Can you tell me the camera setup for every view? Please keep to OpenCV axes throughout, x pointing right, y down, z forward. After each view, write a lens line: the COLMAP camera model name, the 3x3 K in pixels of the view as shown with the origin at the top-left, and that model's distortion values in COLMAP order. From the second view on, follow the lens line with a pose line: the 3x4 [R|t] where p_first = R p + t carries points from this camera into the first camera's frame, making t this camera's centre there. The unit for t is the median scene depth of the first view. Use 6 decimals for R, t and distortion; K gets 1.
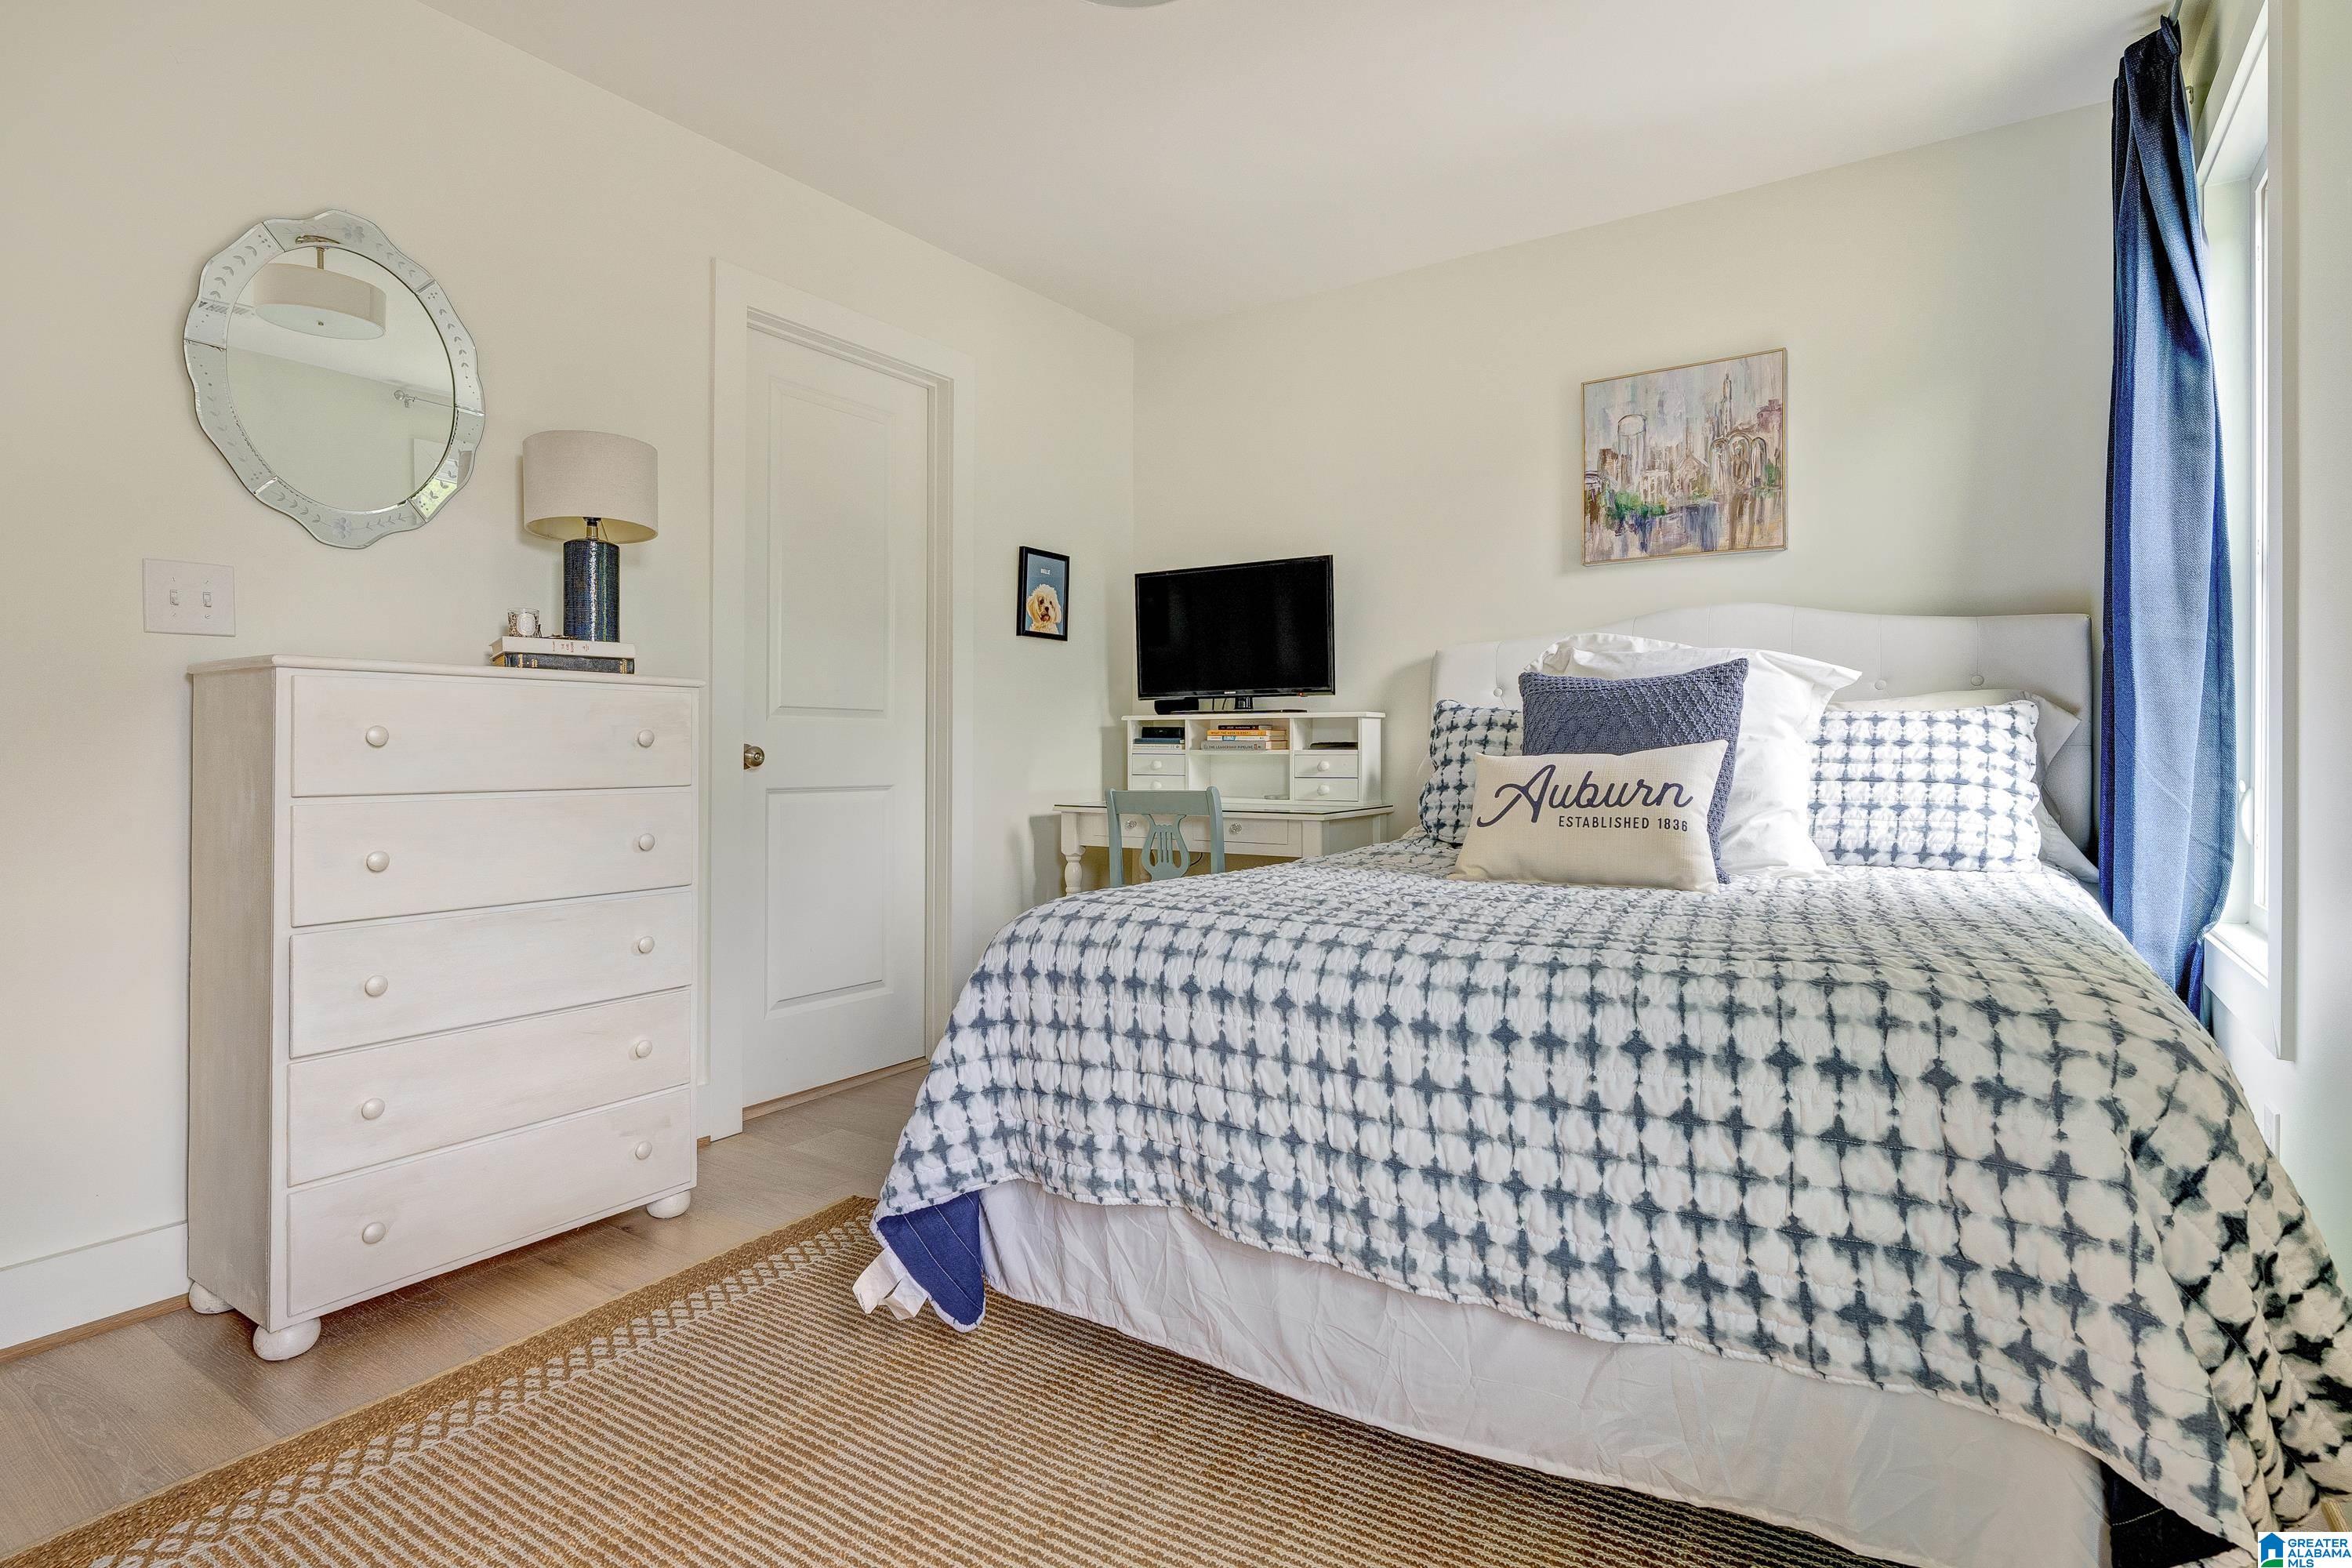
lens RADIAL K [[1188.8, 0, 1178.1], [0, 1188.8, 746.6], [0, 0, 1]] dist [-0.000913, 0.000256]
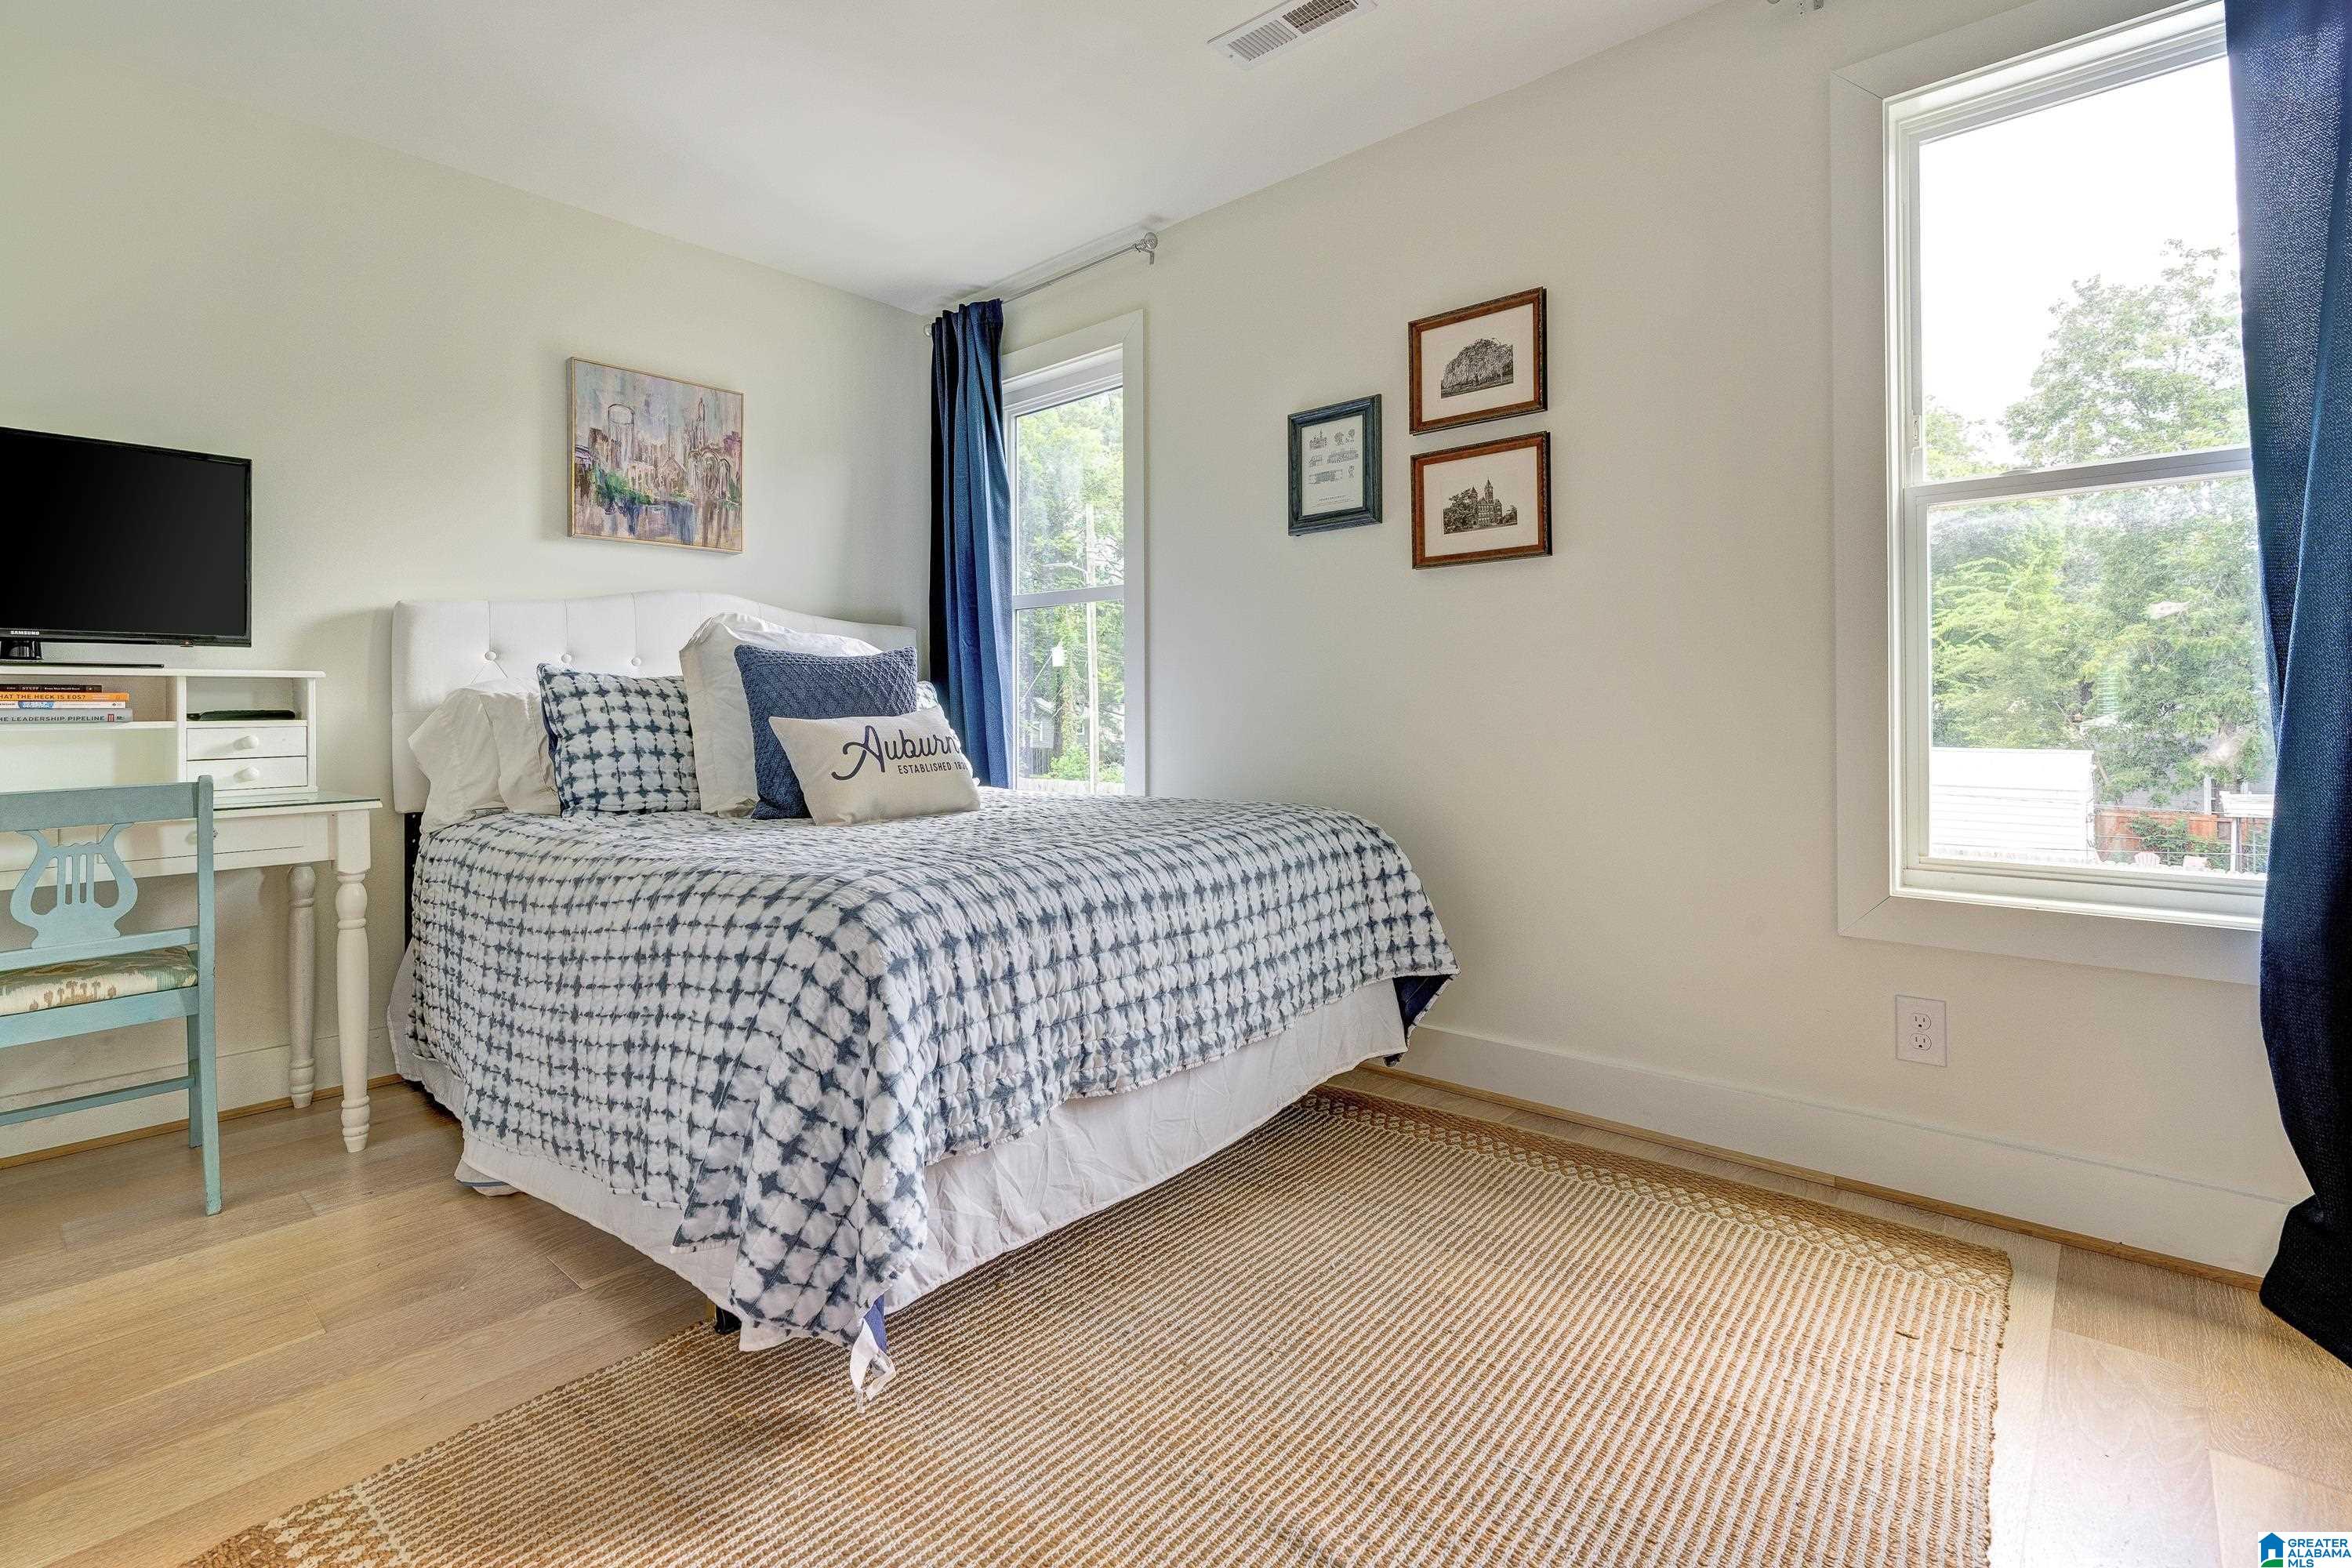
lens RADIAL K [[1083.9, 0, 1175.5], [0, 1083.9, 709.0], [0, 0, 1]] dist [-0.000006, 0.000061]
pose [[0.131589, -0.001049, 0.991304, -0.527417], [0.009074, 0.999959, -0.000147, 0.000906], [-0.991263, 0.009014, 0.131593, 0.377191]]
